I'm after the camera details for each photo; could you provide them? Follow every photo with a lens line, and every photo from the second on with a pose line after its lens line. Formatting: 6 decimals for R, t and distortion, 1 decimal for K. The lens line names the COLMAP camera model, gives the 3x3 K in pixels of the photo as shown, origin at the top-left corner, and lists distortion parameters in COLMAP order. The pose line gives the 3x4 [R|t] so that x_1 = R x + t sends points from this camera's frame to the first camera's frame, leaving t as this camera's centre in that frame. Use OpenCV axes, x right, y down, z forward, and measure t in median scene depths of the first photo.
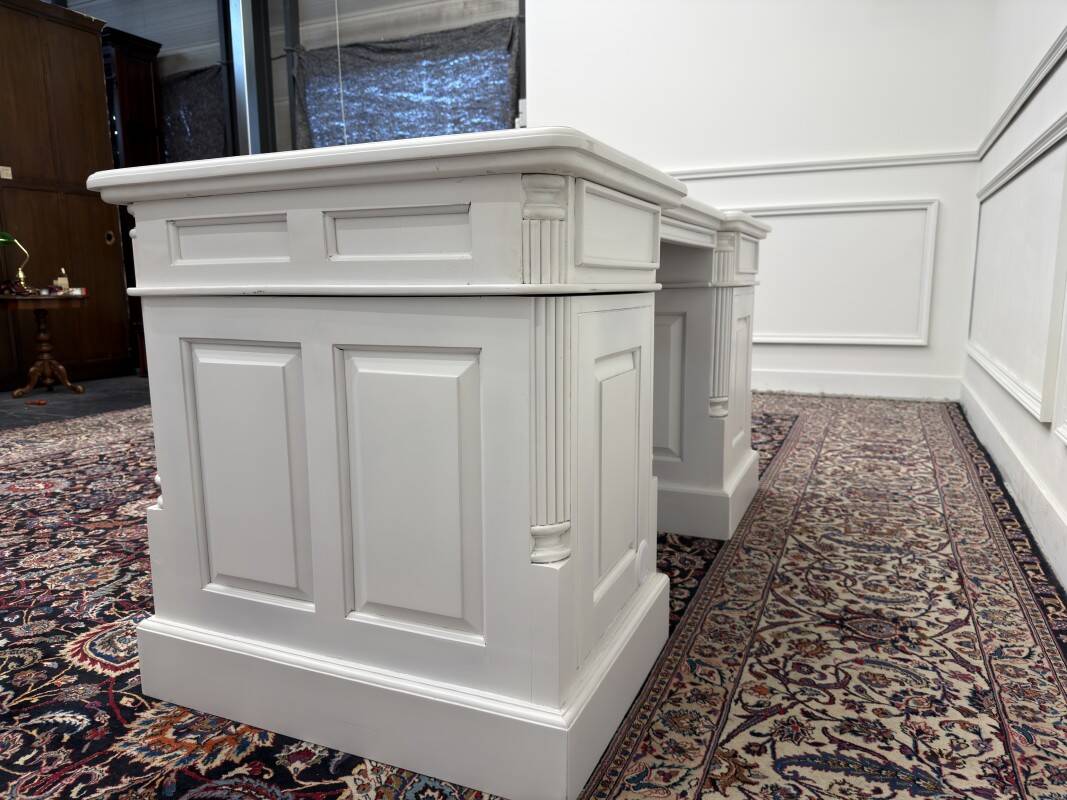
lens RADIAL K [[764.5, 0, 541.7], [0, 764.5, 400.9], [0, 0, 1]] dist [-0.000045, -0.000633]
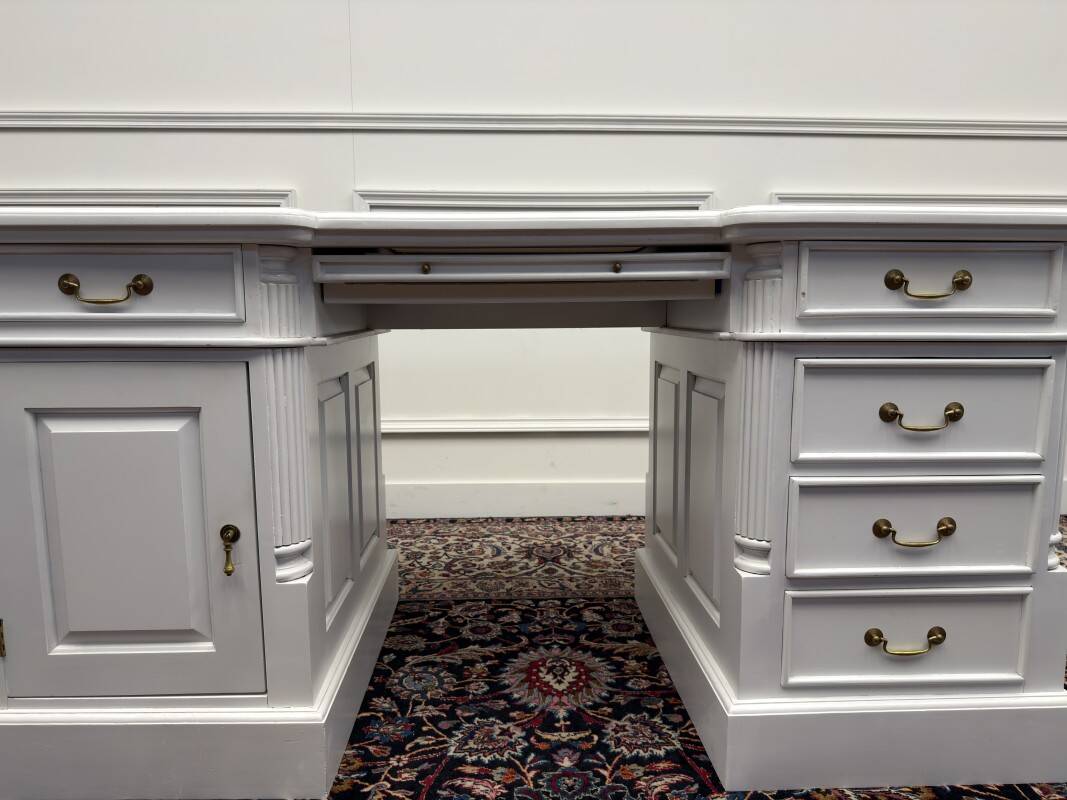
lens RADIAL K [[743.9, 0, 533.5], [0, 743.9, 400.0], [0, 0, 1]] dist [0.068195, -0.110469]
pose [[-0.433279, -0.095822, 0.896151, -0.852811], [0.148864, 0.973065, 0.176021, -0.260447], [-0.888881, 0.209671, -0.407344, 1.587150]]
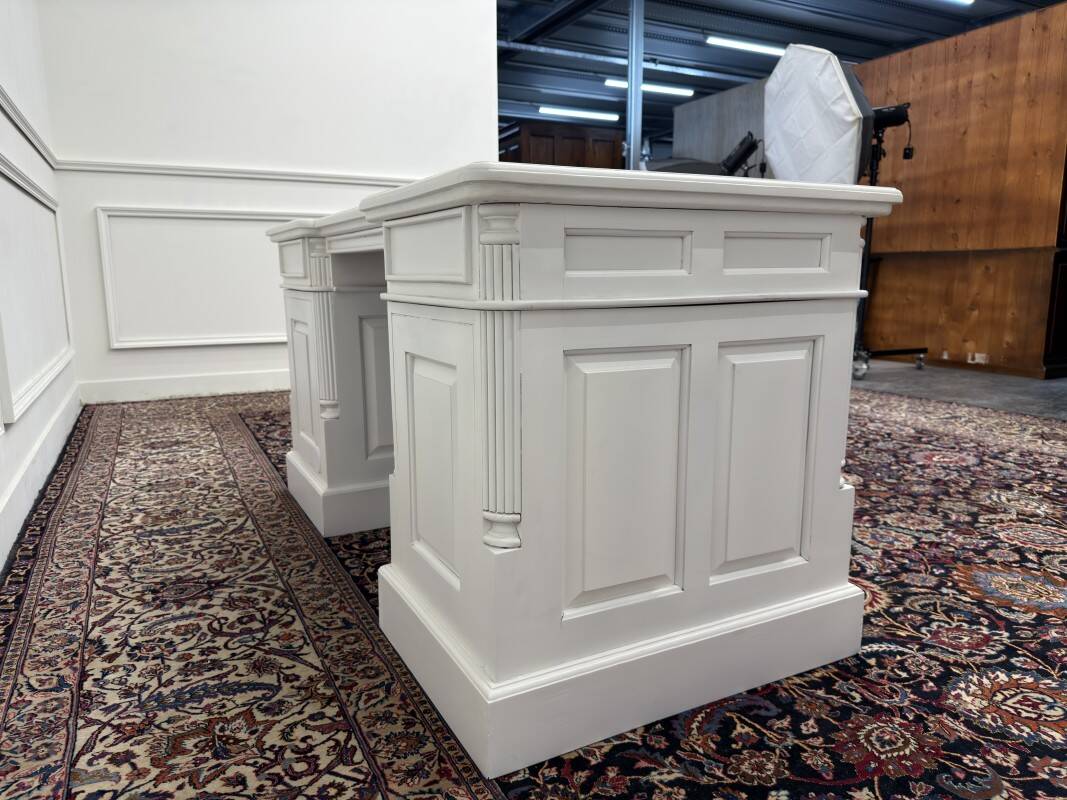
lens RADIAL K [[761.9, 0, 529.4], [0, 761.9, 403.5], [0, 0, 1]] dist [-0.001622, 0.001783]
pose [[-0.633483, 0.145327, -0.759987, 0.952291], [-0.109600, 0.955447, 0.274061, -0.353605], [0.765955, 0.256907, -0.589331, 2.044732]]
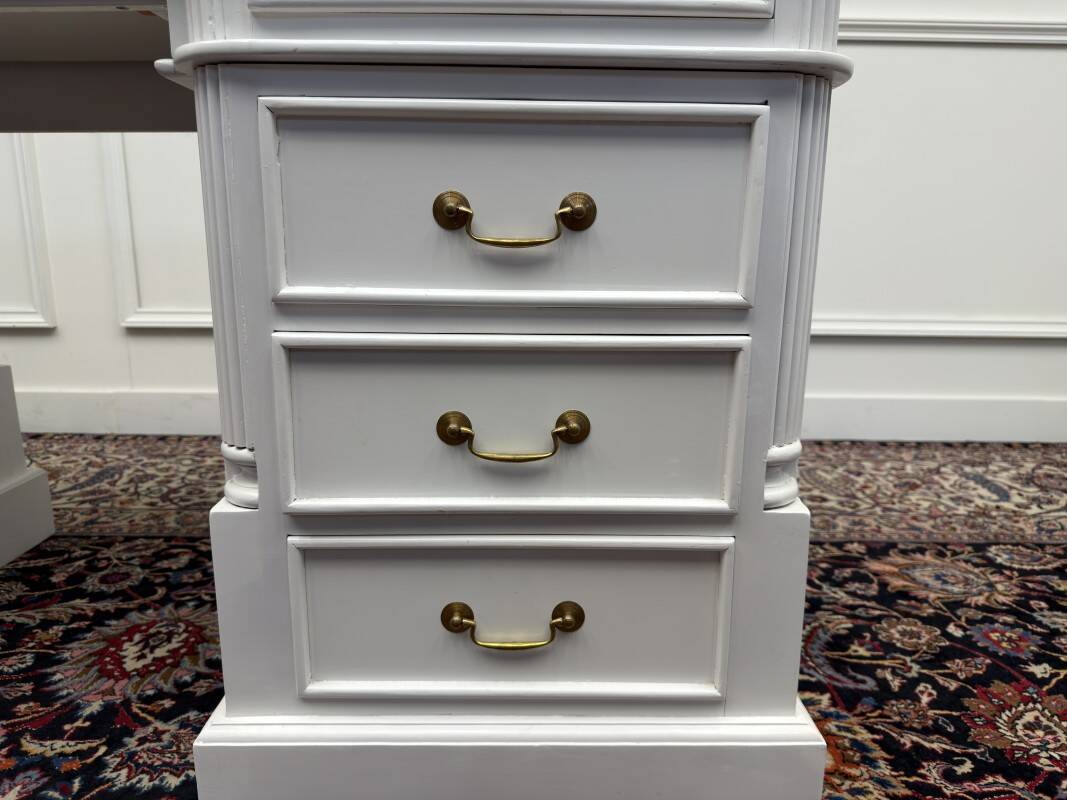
lens RADIAL K [[764.6, 0, 533.1], [0, 764.6, 410.4], [0, 0, 1]] dist [-0.001629, -0.004140]
pose [[-0.411870, -0.194210, 0.890307, -0.738007], [0.141307, 0.951594, 0.272950, -0.074430], [-0.900220, 0.238227, -0.364489, 1.121080]]
